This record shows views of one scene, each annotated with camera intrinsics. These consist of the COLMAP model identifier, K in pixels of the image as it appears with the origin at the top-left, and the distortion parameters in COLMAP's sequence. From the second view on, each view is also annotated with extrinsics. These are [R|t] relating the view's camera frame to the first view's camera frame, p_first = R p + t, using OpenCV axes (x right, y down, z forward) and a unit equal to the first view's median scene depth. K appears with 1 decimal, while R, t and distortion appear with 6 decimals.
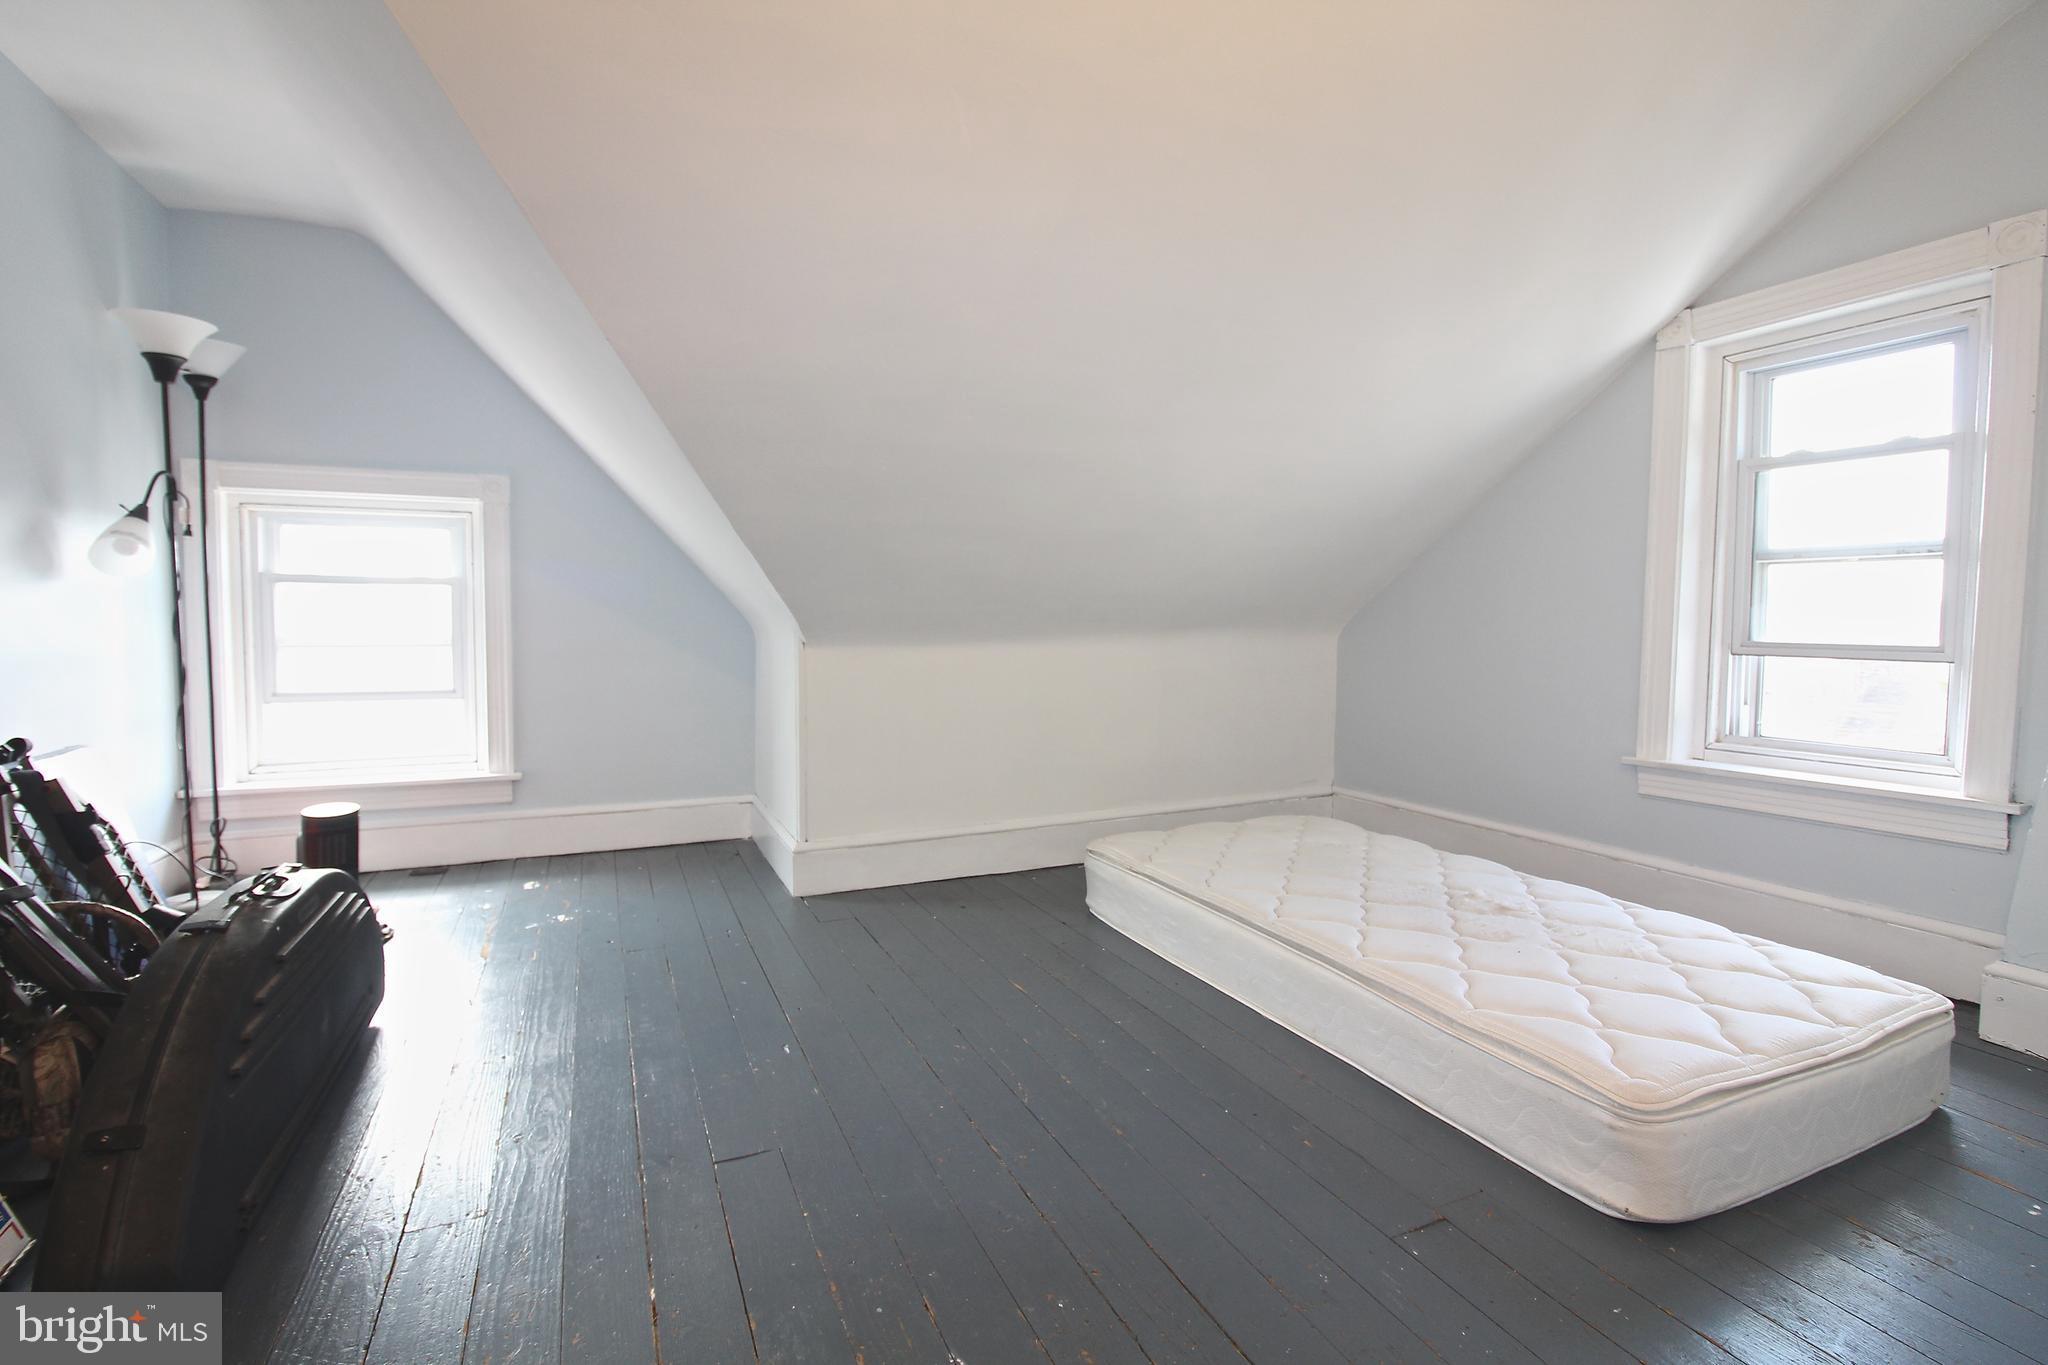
lens RADIAL K [[954.2, 0, 1027.6], [0, 954.2, 672.9], [0, 0, 1]] dist [-0.012634, -0.000325]
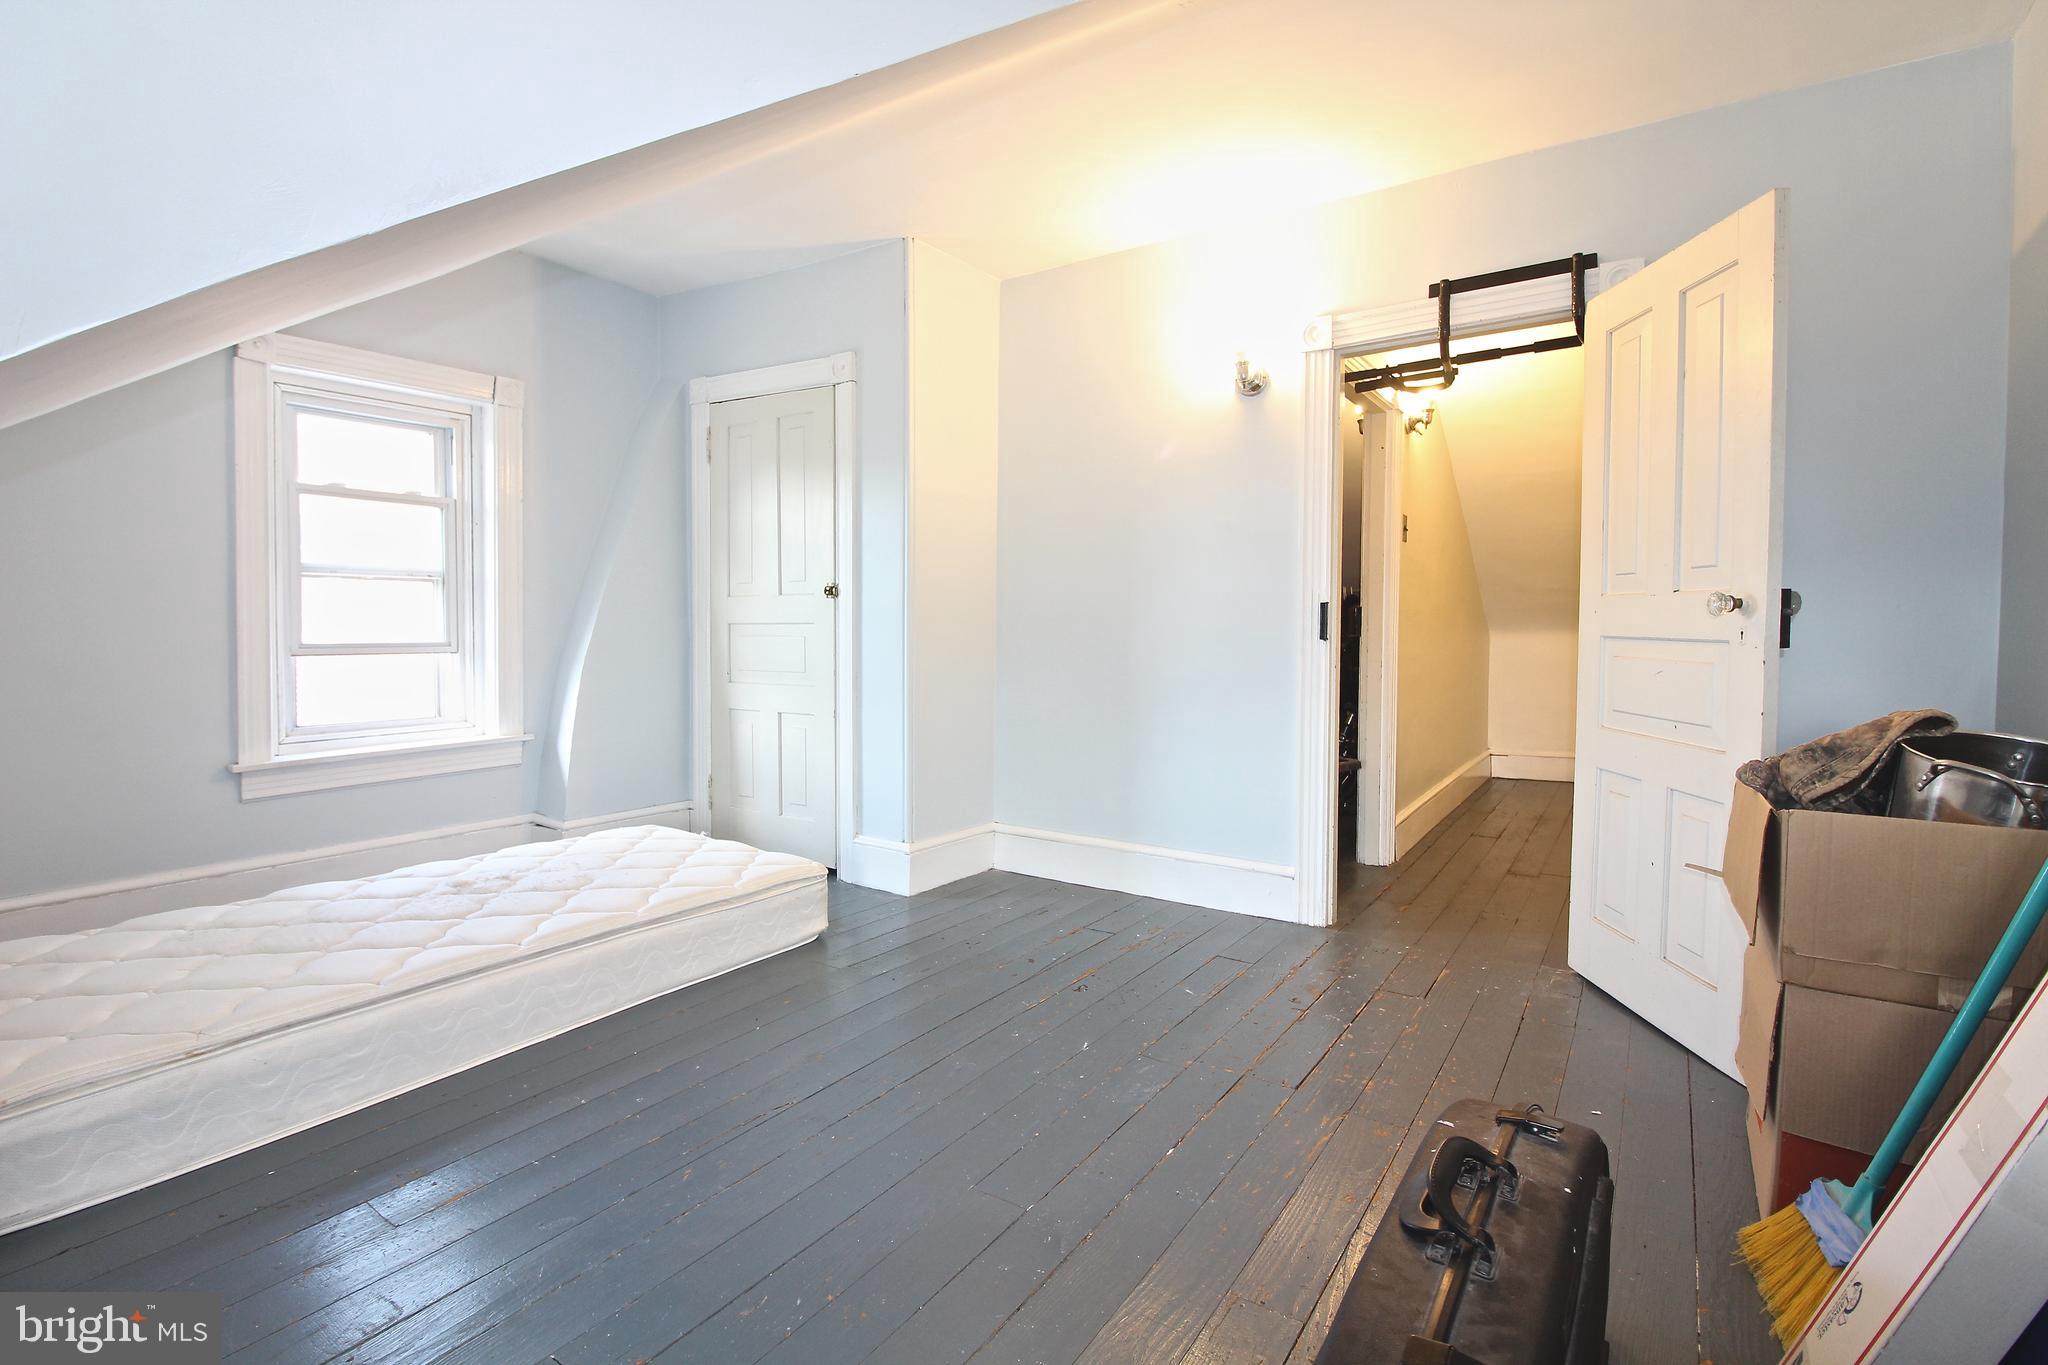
lens RADIAL K [[954.2, 0, 1028.0], [0, 954.2, 676.0], [0, 0, 1]] dist [-0.012634, -0.000325]
pose [[-0.523731, -0.056680, 0.849996, -0.676442], [0.039008, 0.995142, 0.090394, -0.065174], [-0.850990, 0.080499, -0.518976, 0.873782]]
